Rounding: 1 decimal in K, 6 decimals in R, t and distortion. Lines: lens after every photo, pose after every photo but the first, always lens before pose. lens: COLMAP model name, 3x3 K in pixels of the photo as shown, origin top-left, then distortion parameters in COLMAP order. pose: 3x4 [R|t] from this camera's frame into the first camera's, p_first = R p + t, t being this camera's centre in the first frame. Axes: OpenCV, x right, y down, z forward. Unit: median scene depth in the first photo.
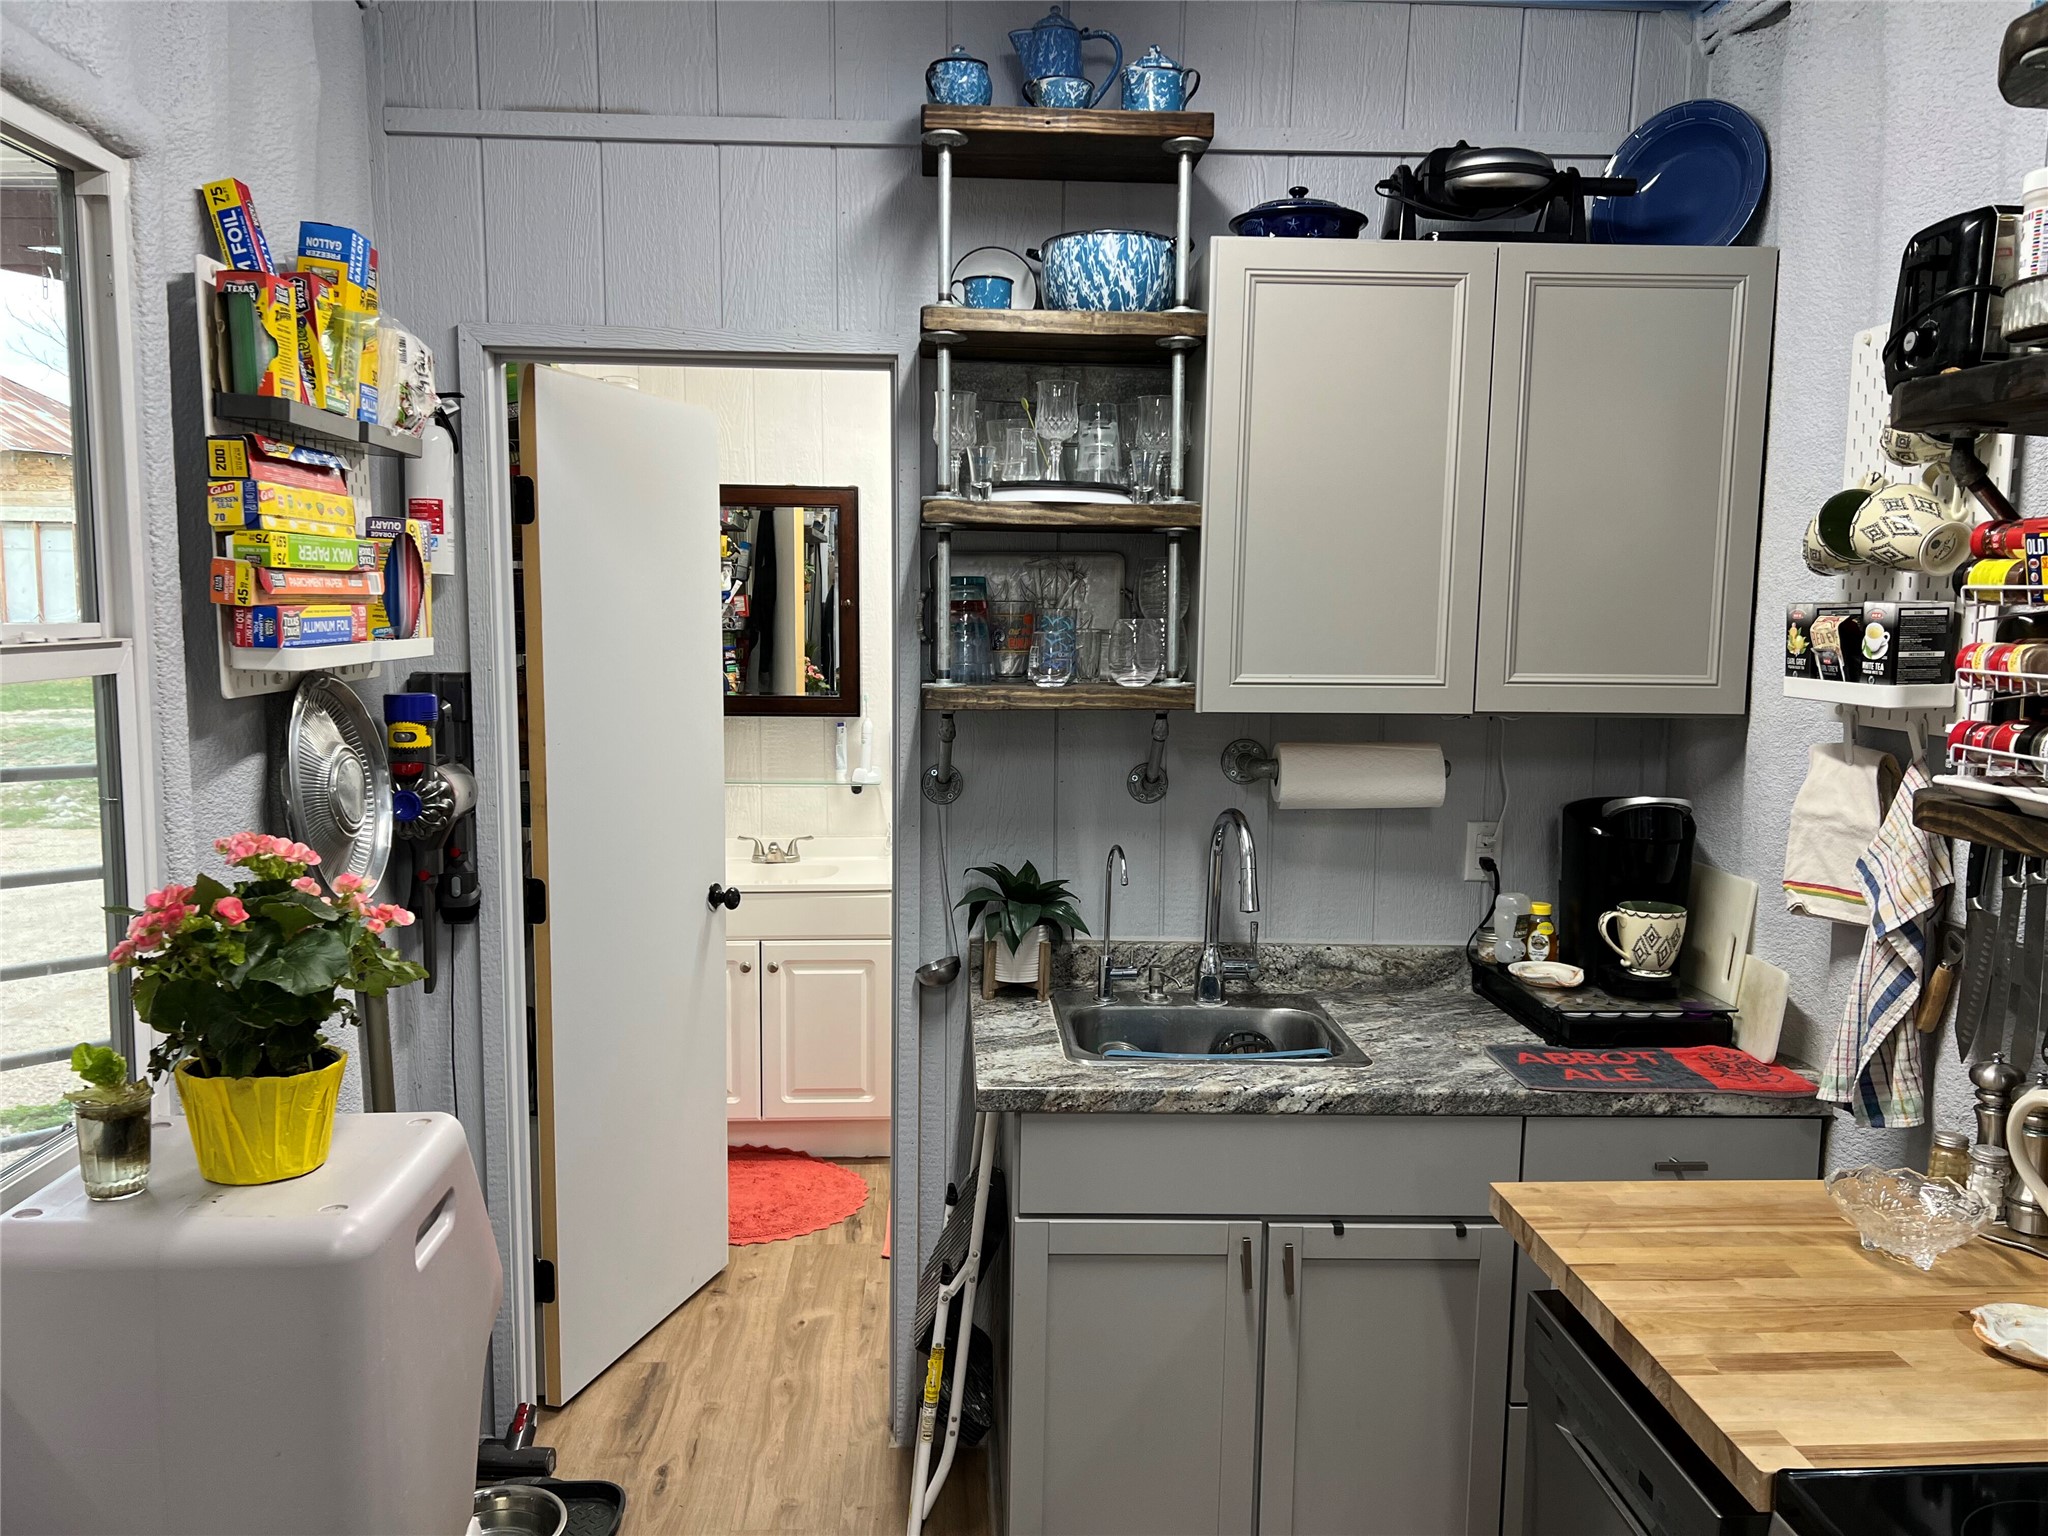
lens RADIAL K [[1531.3, 0, 1012.4], [0, 1531.3, 782.9], [0, 0, 1]] dist [0.065494, -0.078843]
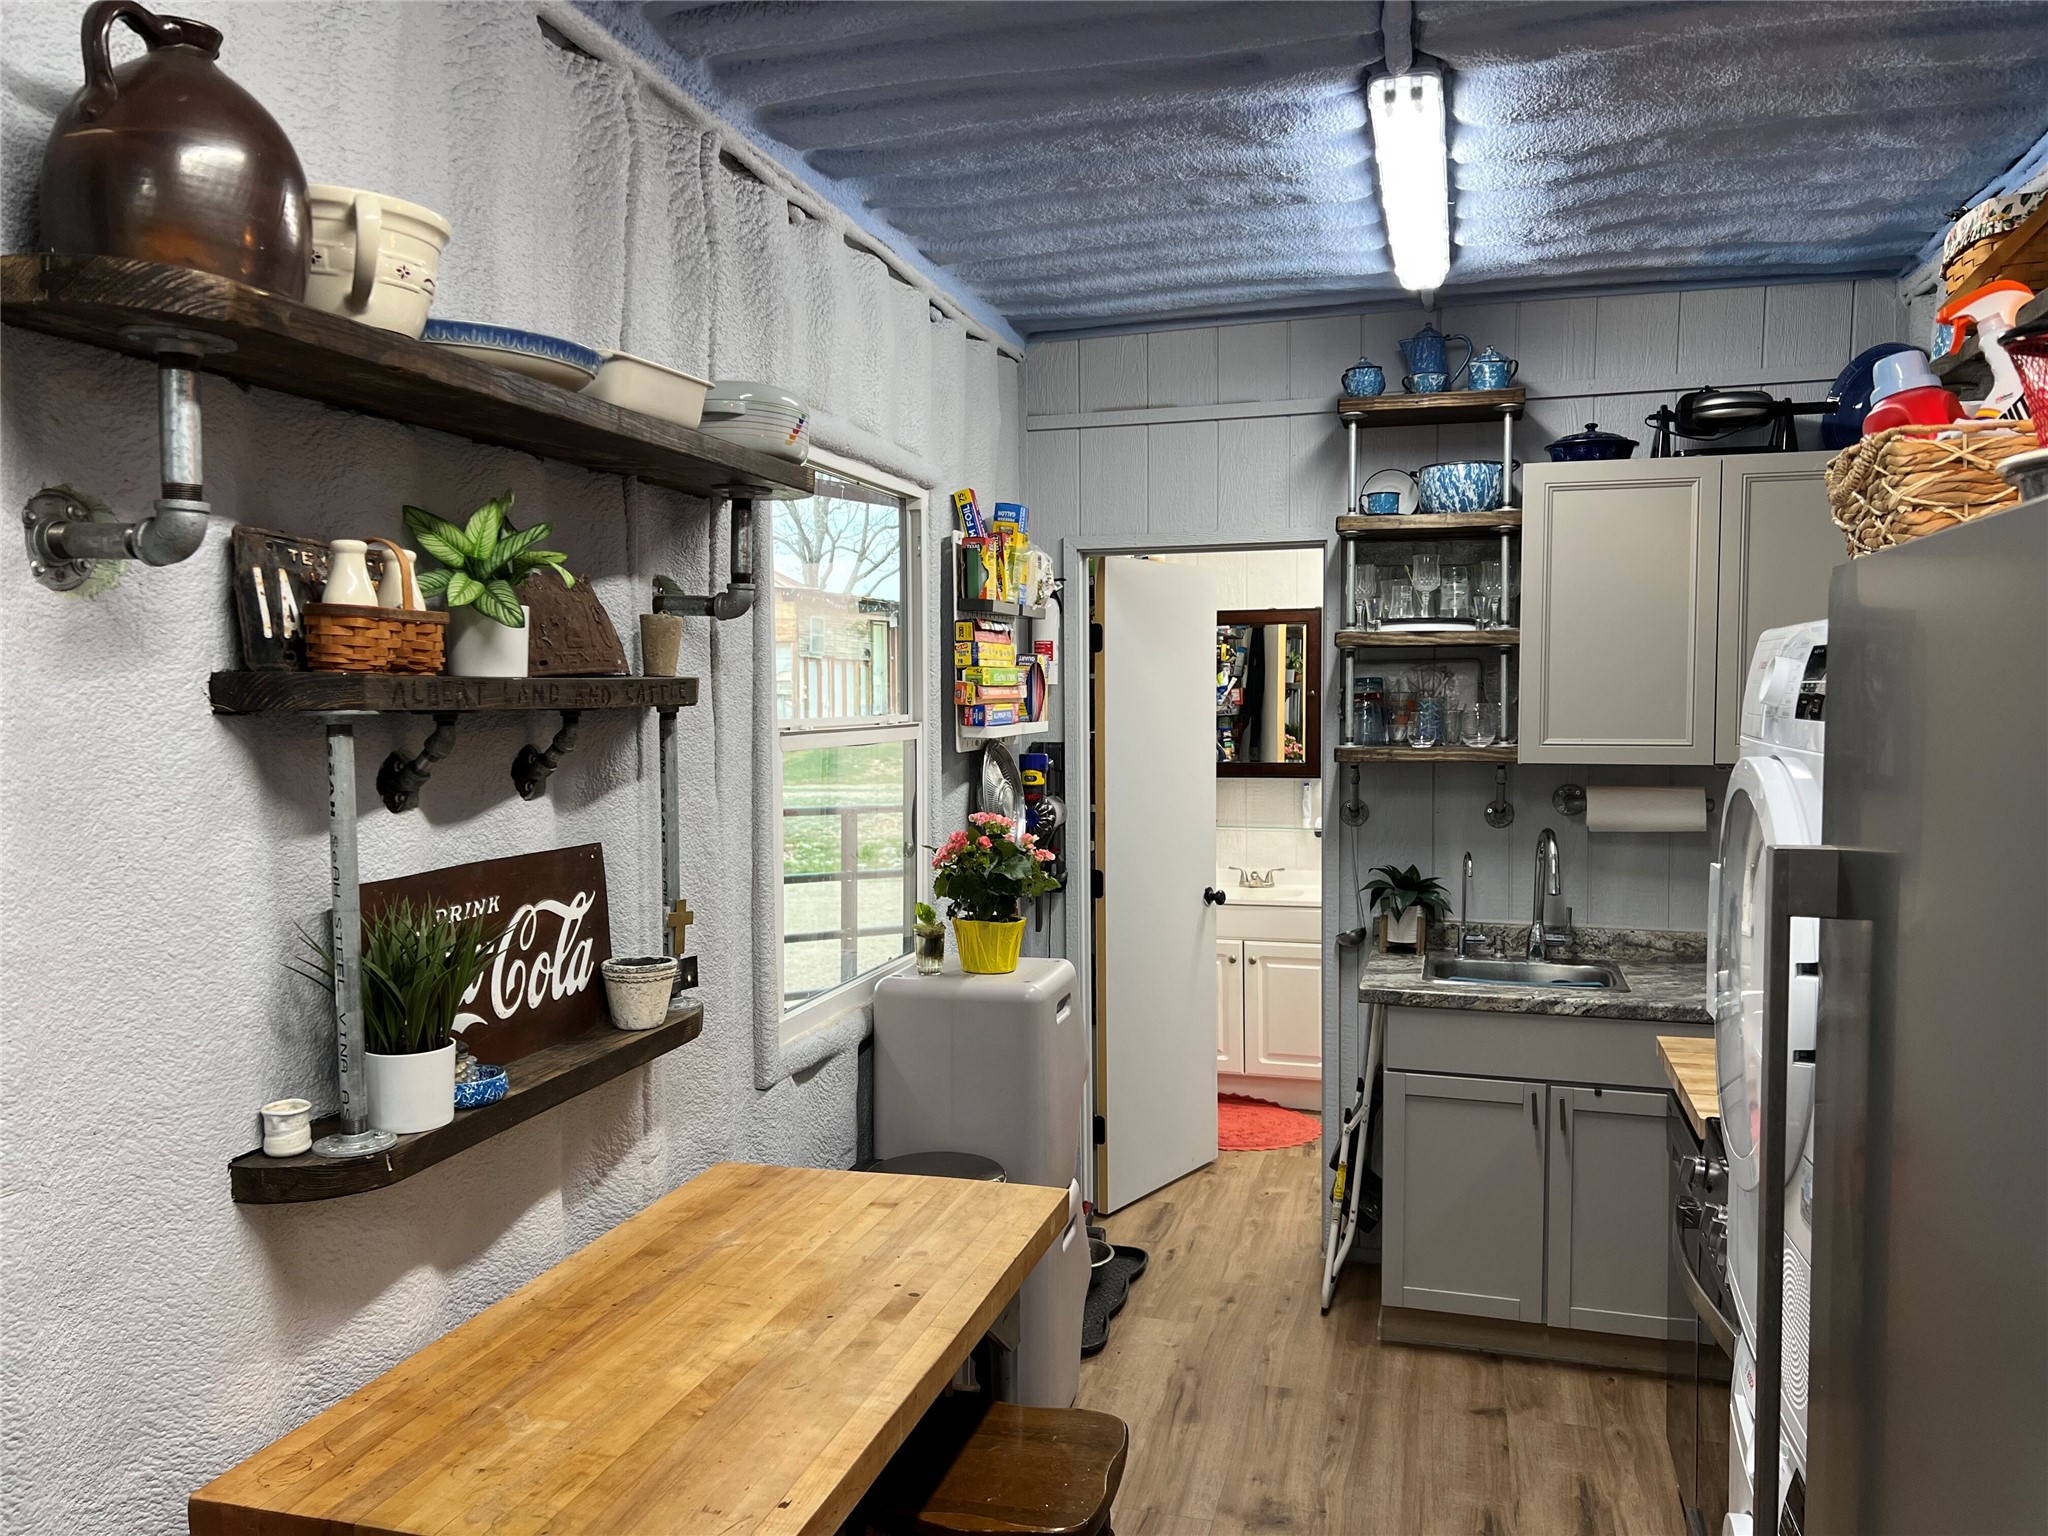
lens RADIAL K [[1531.3, 0, 1013.8], [0, 1531.3, 773.7], [0, 0, 1]] dist [0.065494, -0.078843]
pose [[0.946465, 0.002103, -0.322801, 0.141012], [-0.021951, 0.998083, -0.057859, 0.064236], [0.322060, 0.061848, 0.944697, -0.623300]]
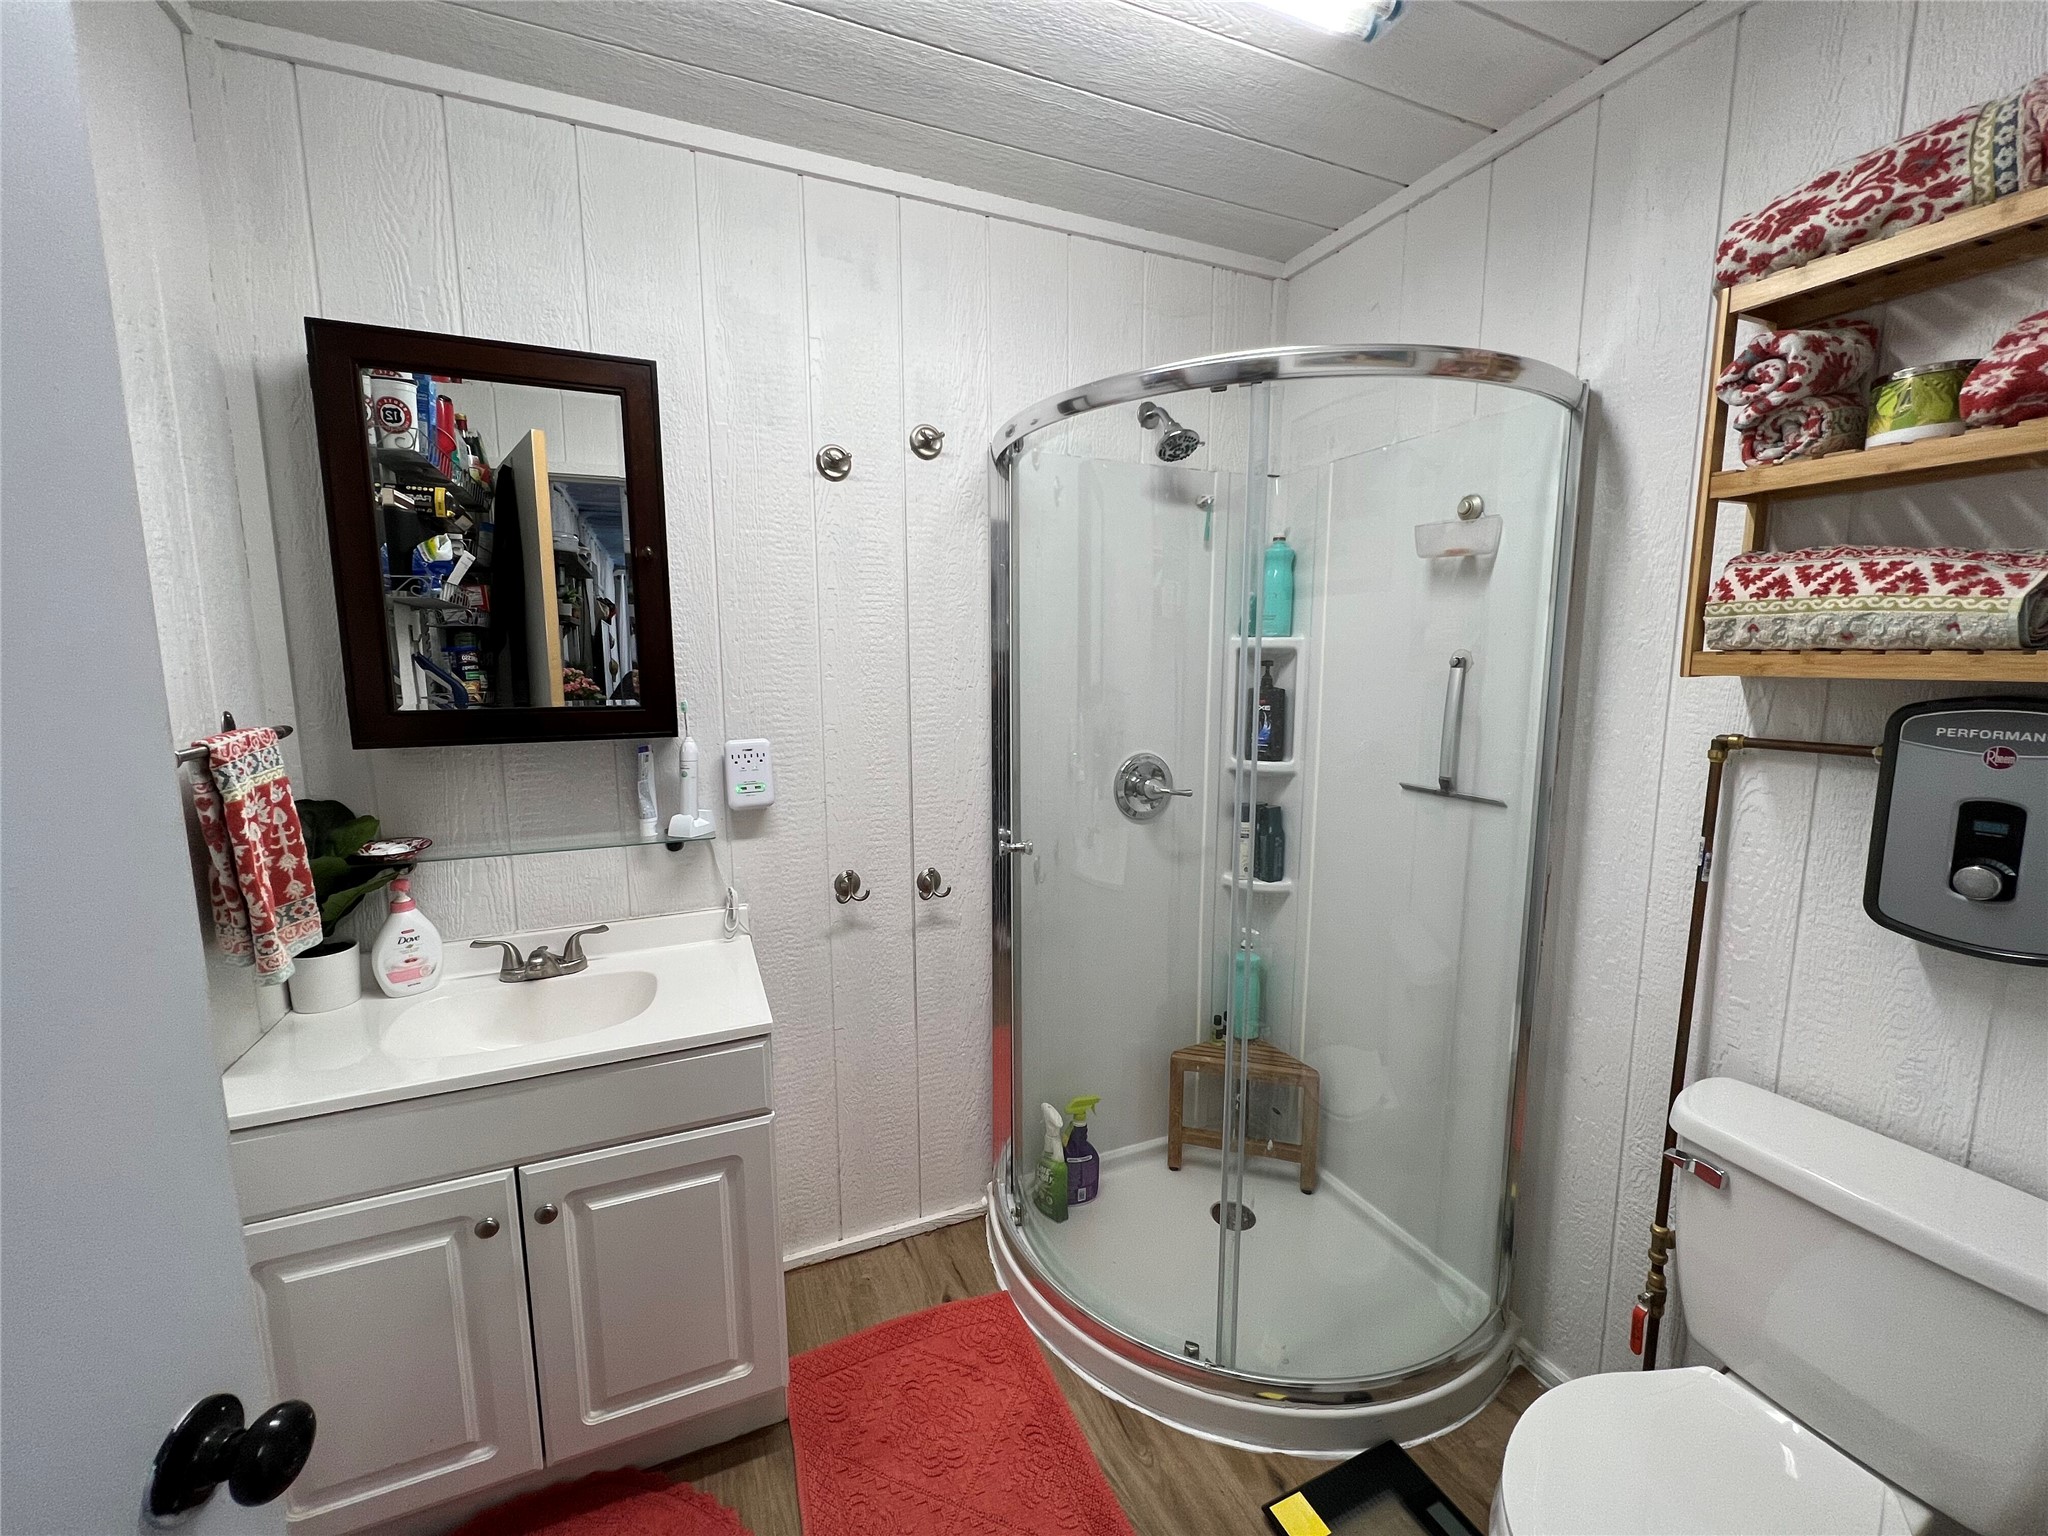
lens RADIAL K [[816.5, 0, 1013.3], [0, 816.5, 759.6], [0, 0, 1]] dist [-0.002484, 0.000510]
pose [[0.938120, -0.059364, 0.341184, -0.153164], [0.052723, 0.998196, 0.028715, -0.065438], [-0.342273, -0.008950, 0.939558, 1.145098]]
